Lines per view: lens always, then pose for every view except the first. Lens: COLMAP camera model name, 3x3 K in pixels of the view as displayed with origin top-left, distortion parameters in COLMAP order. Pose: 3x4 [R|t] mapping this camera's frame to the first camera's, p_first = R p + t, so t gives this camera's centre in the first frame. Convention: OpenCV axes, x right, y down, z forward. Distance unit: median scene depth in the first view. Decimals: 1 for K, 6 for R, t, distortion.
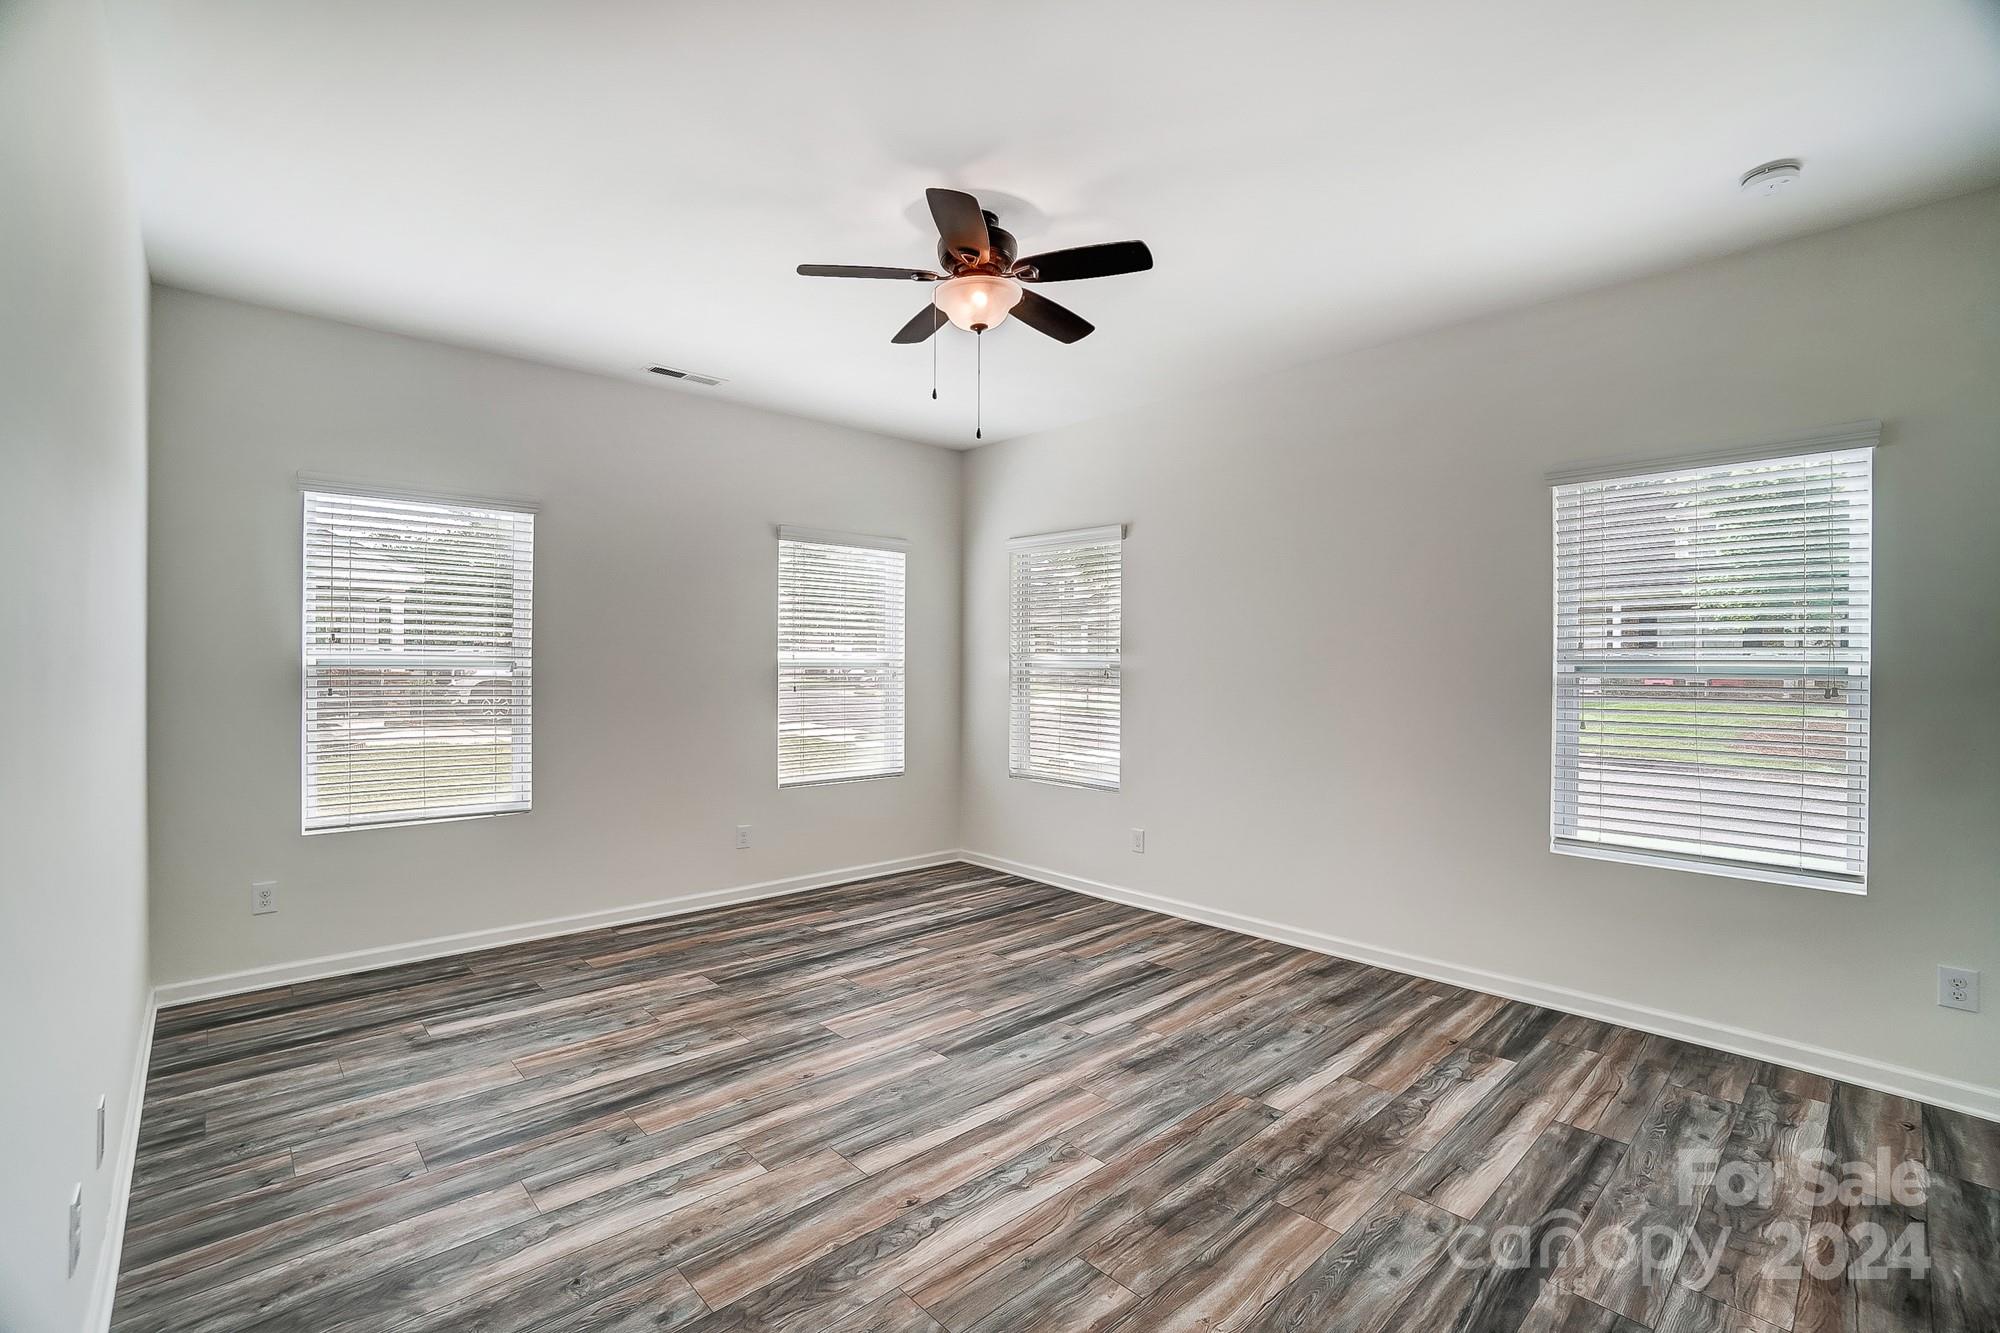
lens RADIAL K [[881.2, 0, 994.8], [0, 881.2, 664.4], [0, 0, 1]] dist [-0.064332, 0.022525]
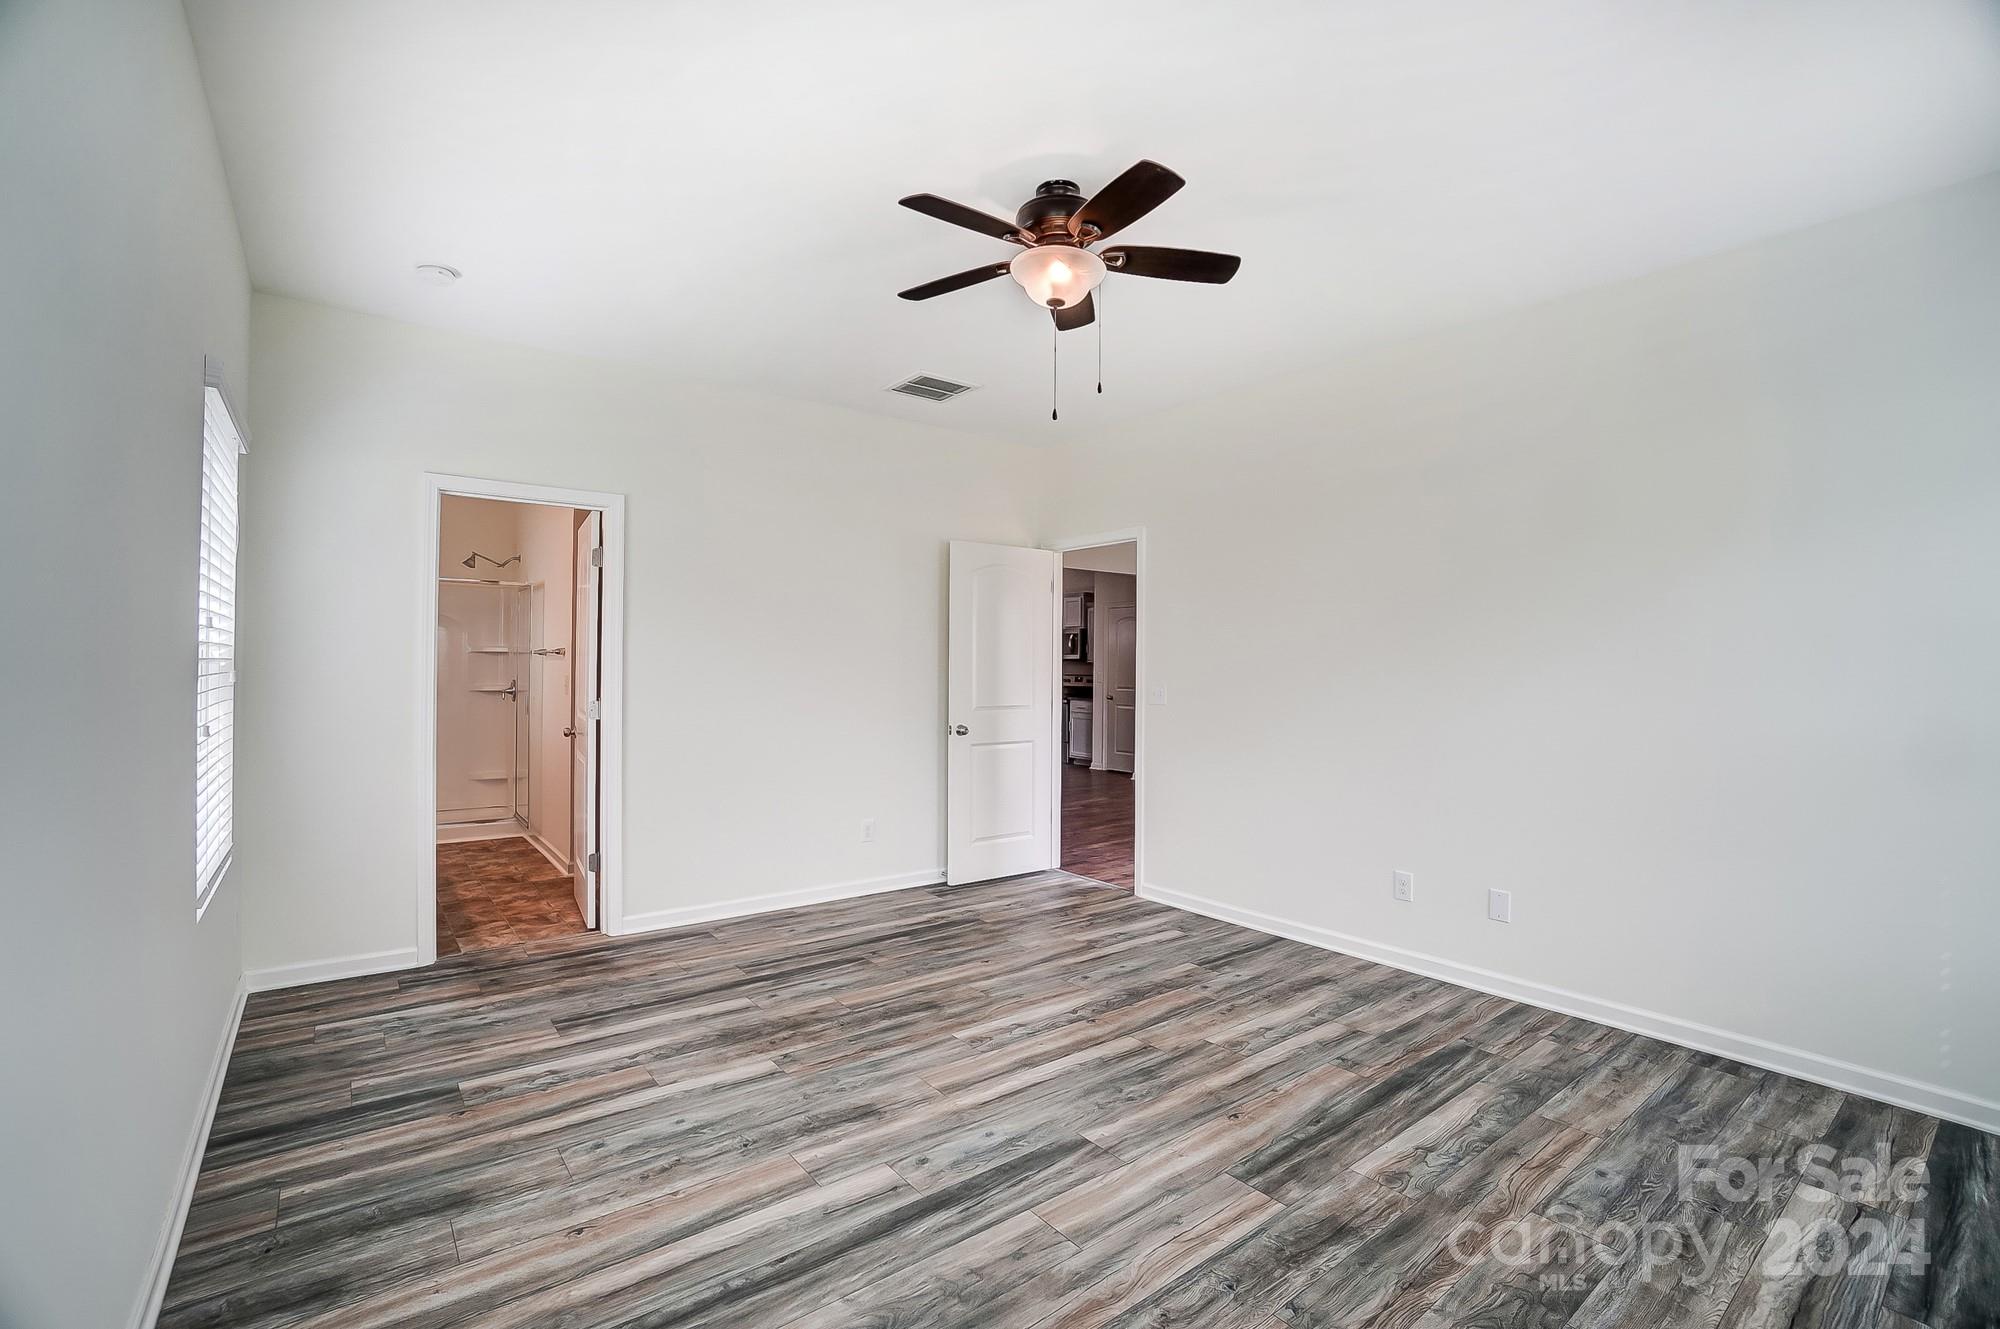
lens RADIAL K [[881.2, 0, 994.8], [0, 881.2, 662.4], [0, 0, 1]] dist [-0.064332, 0.022525]
pose [[-0.996003, -0.013297, 0.088321, -0.043555], [-0.013510, 0.999907, -0.001816, 0.006654], [-0.088288, -0.003002, -0.996090, 2.047997]]
